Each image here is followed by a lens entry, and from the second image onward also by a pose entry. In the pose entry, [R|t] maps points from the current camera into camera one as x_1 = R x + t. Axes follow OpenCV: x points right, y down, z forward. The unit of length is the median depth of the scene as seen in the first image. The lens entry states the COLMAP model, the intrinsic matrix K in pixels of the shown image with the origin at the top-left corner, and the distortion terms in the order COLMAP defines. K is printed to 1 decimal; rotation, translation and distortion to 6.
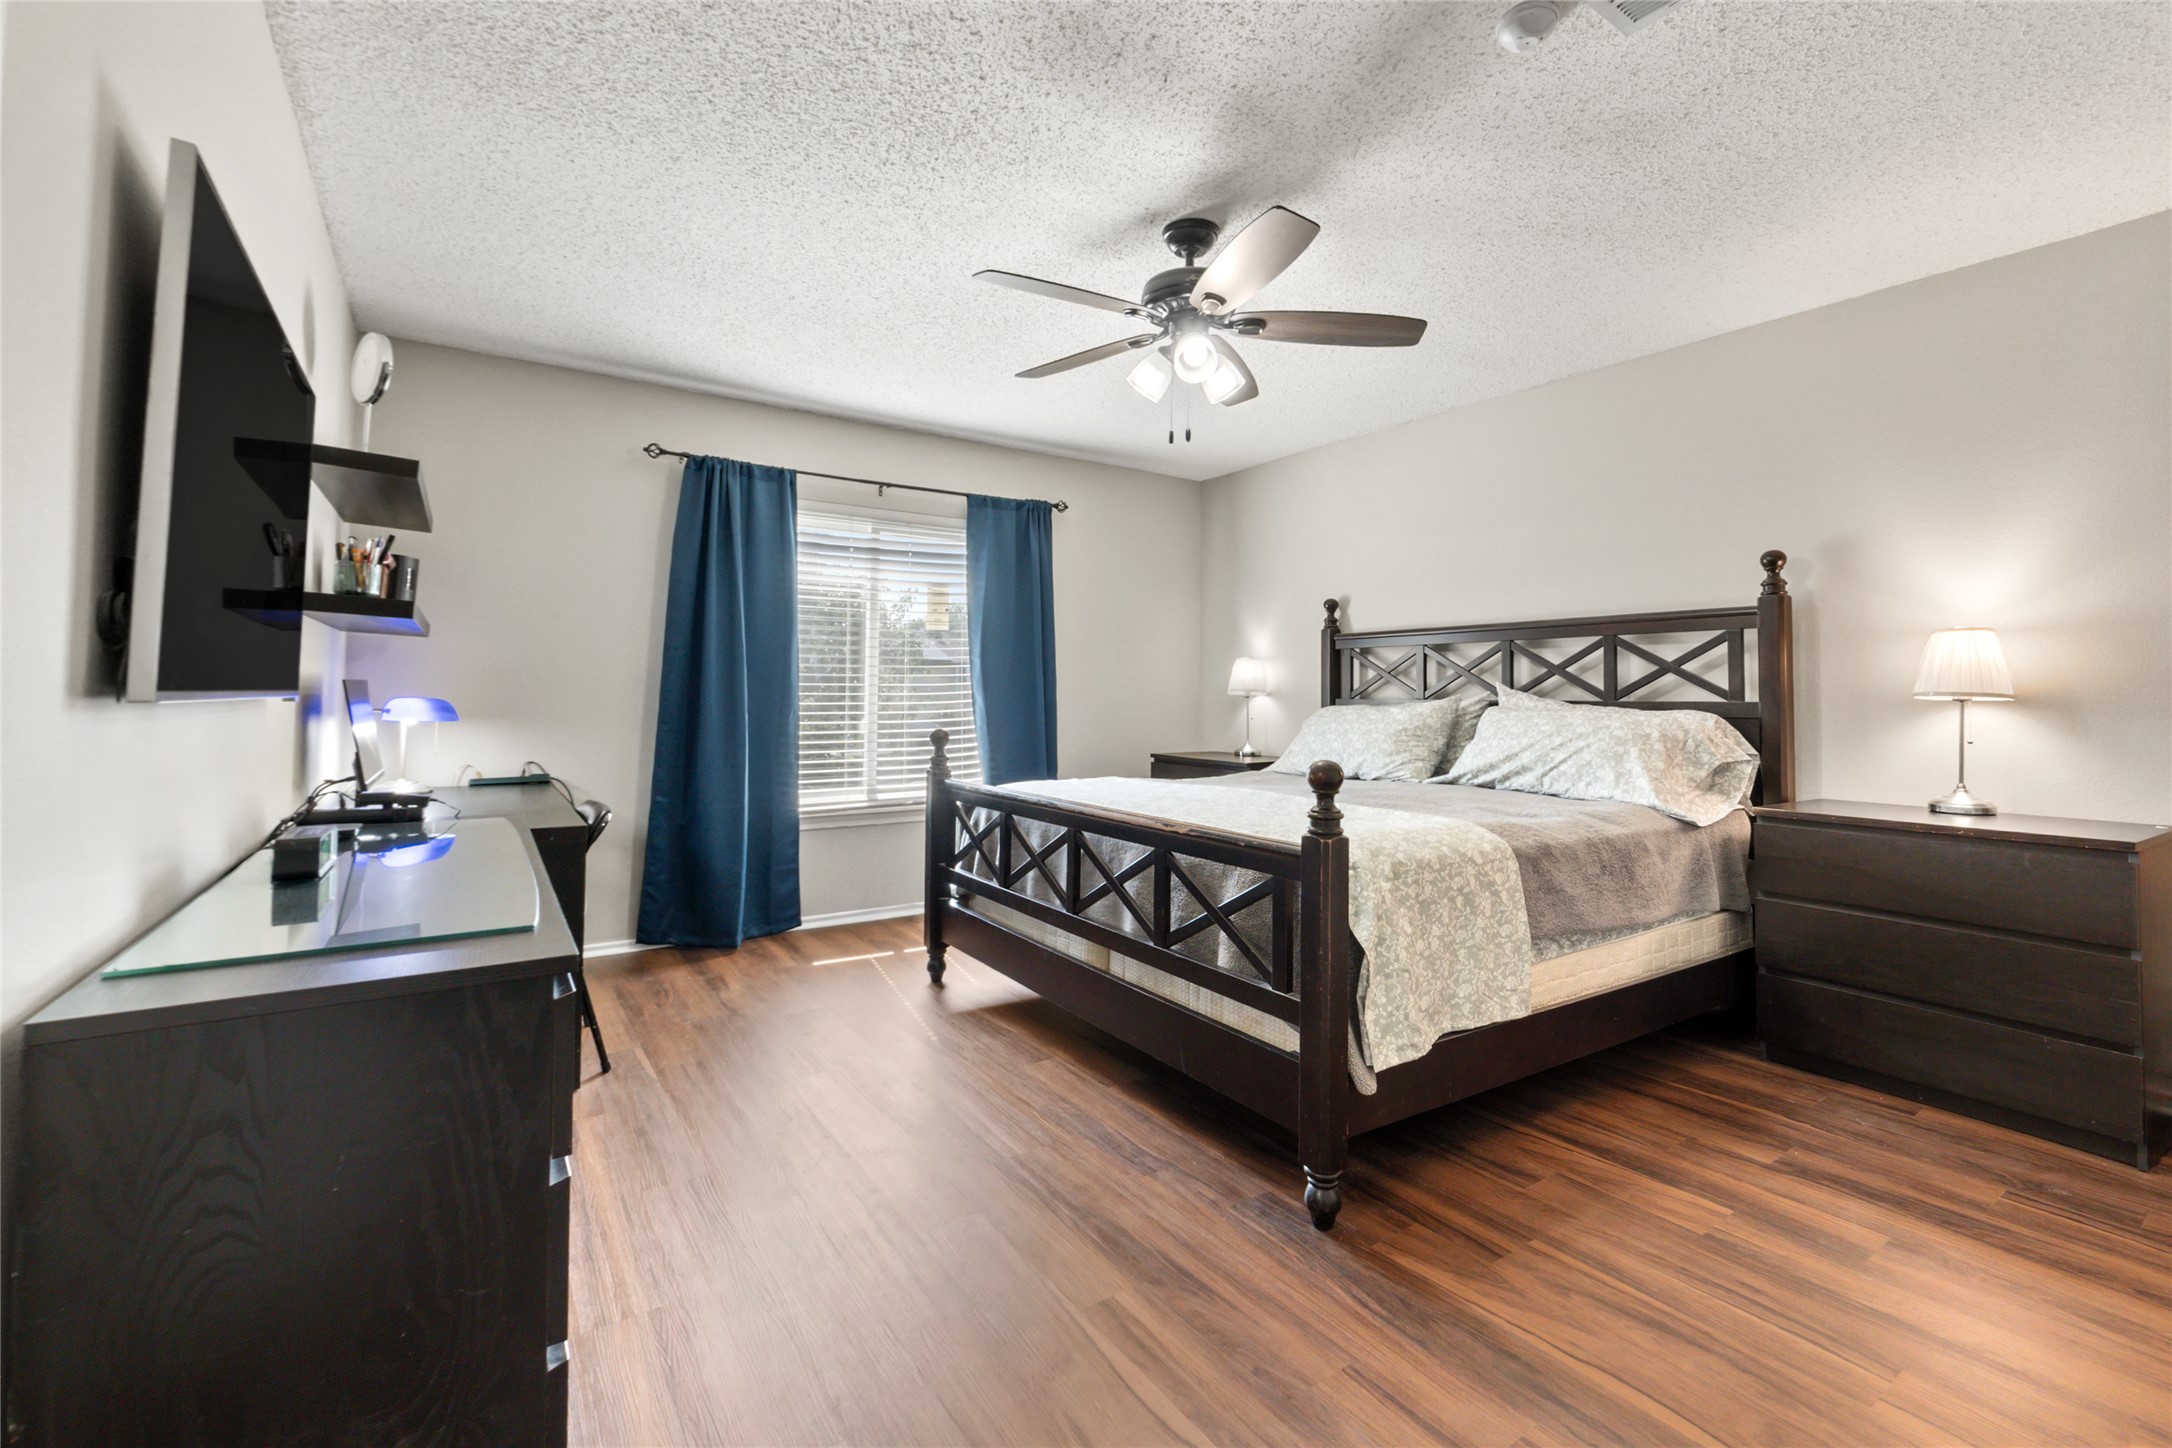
lens RADIAL K [[949.2, 0, 1092.7], [0, 949.2, 698.5], [0, 0, 1]] dist [0.023540, 0.000207]
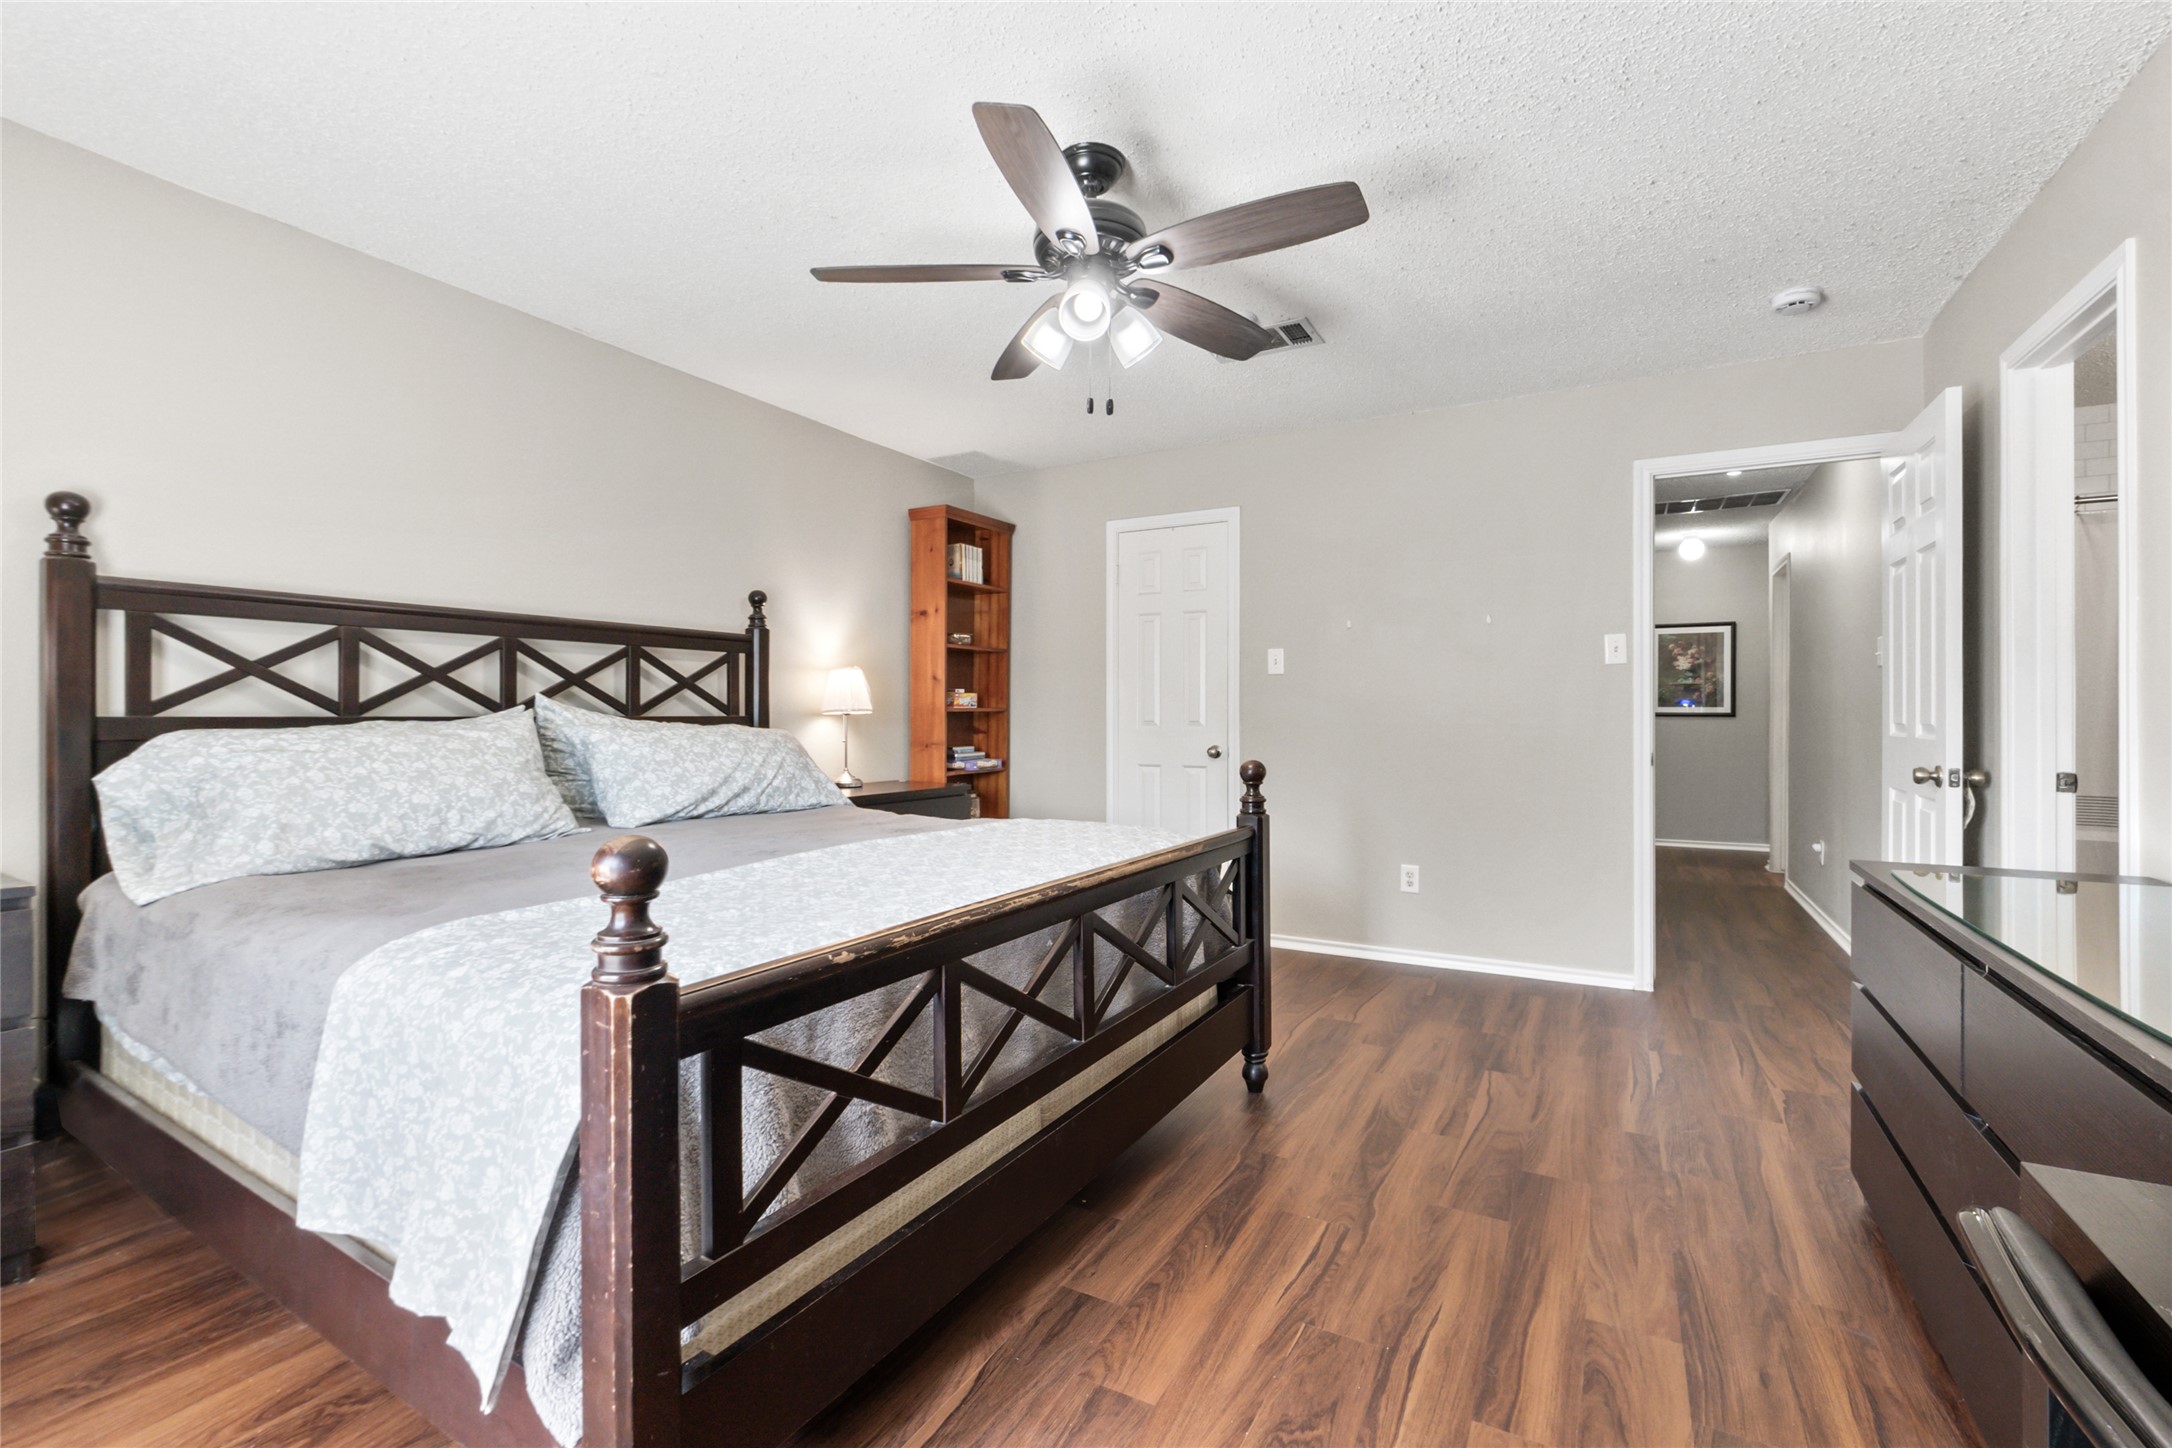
lens RADIAL K [[949.2, 0, 1092.7], [0, 949.2, 698.5], [0, 0, 1]] dist [0.023540, 0.000207]
pose [[-0.479913, 0.000613, 0.877316, -0.528506], [-0.005473, 0.999978, -0.003693, -0.014478], [-0.877299, -0.006574, -0.479900, 1.137094]]
